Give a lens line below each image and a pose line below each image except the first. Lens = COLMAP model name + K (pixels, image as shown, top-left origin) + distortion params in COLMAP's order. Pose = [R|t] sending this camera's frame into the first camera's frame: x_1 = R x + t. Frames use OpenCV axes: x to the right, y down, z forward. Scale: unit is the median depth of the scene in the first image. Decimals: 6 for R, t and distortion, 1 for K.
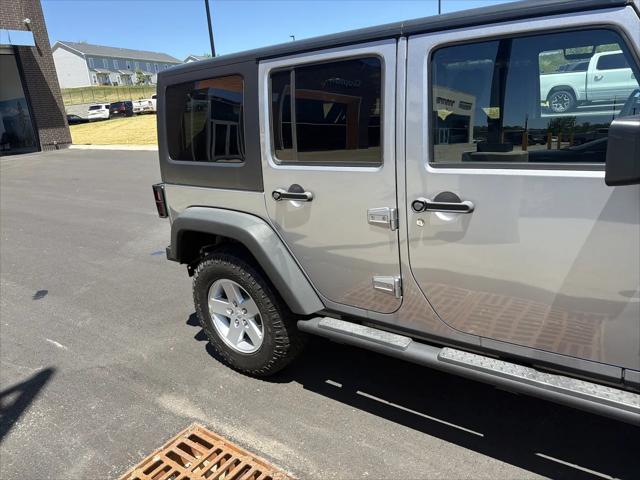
lens RADIAL K [[453.7, 0, 323.7], [0, 453.7, 239.1], [0, 0, 1]] dist [0.035337, -0.041975]
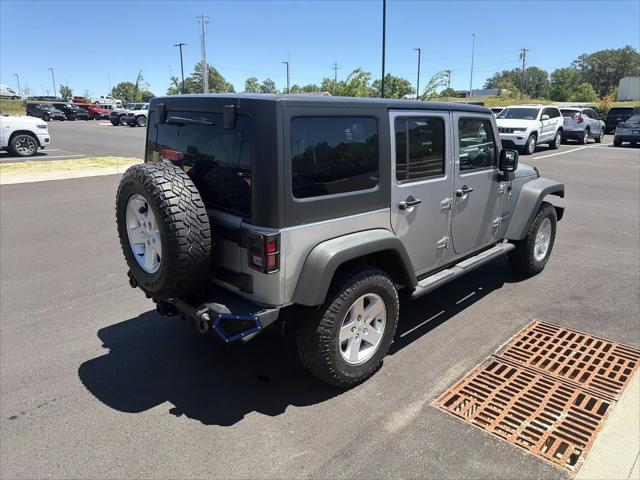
lens RADIAL K [[453.7, 0, 321.6], [0, 453.7, 237.7], [0, 0, 1]] dist [0.035337, -0.041975]
pose [[0.135529, -0.165399, 0.976870, -1.374311], [0.276467, 0.953117, 0.123021, -0.223532], [-0.951419, 0.253399, 0.174903, 0.938699]]
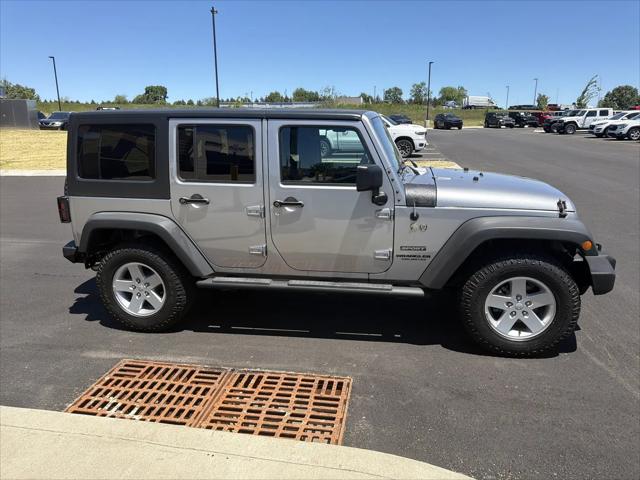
lens RADIAL K [[453.7, 0, 322.7], [0, 453.7, 237.4], [0, 0, 1]] dist [0.035337, -0.041975]
pose [[0.887274, -0.026280, 0.460493, -0.371945], [0.062531, 0.996012, -0.063644, 0.149383], [-0.456983, 0.085265, 0.885379, -0.578828]]
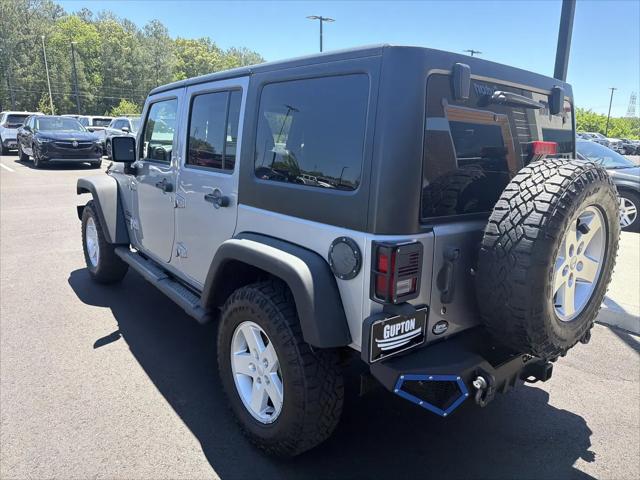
lens RADIAL K [[453.7, 0, 321.4], [0, 453.7, 239.4], [0, 0, 1]] dist [0.035337, -0.041975]
pose [[-0.970293, 0.016635, 0.241360, -0.111927], [0.132304, 0.871726, 0.471793, -0.664944], [-0.202552, 0.489711, -0.848031, 2.253560]]
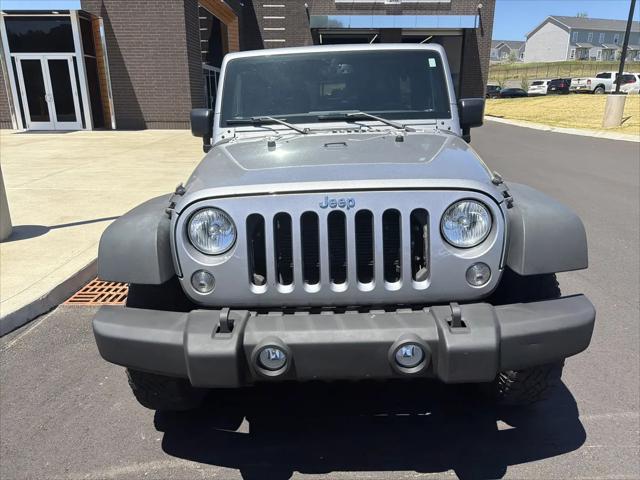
lens RADIAL K [[453.7, 0, 323.5], [0, 453.7, 235.5], [0, 0, 1]] dist [0.035337, -0.041975]
pose [[0.588262, 0.307116, -0.748082, 1.595183], [-0.273385, 0.946138, 0.173446, -0.117562], [0.761057, 0.102483, 0.640538, -0.002240]]
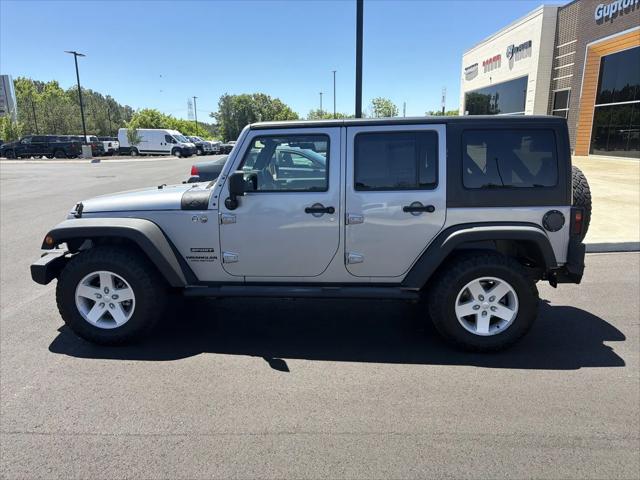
lens RADIAL K [[453.7, 0, 322.3], [0, 453.7, 242.6], [0, 0, 1]] dist [0.035337, -0.041975]
pose [[-0.807473, 0.221754, -0.546638, 1.401790], [-0.093152, 0.867096, 0.489354, -0.874190], [0.582504, 0.446061, -0.679499, 2.241397]]
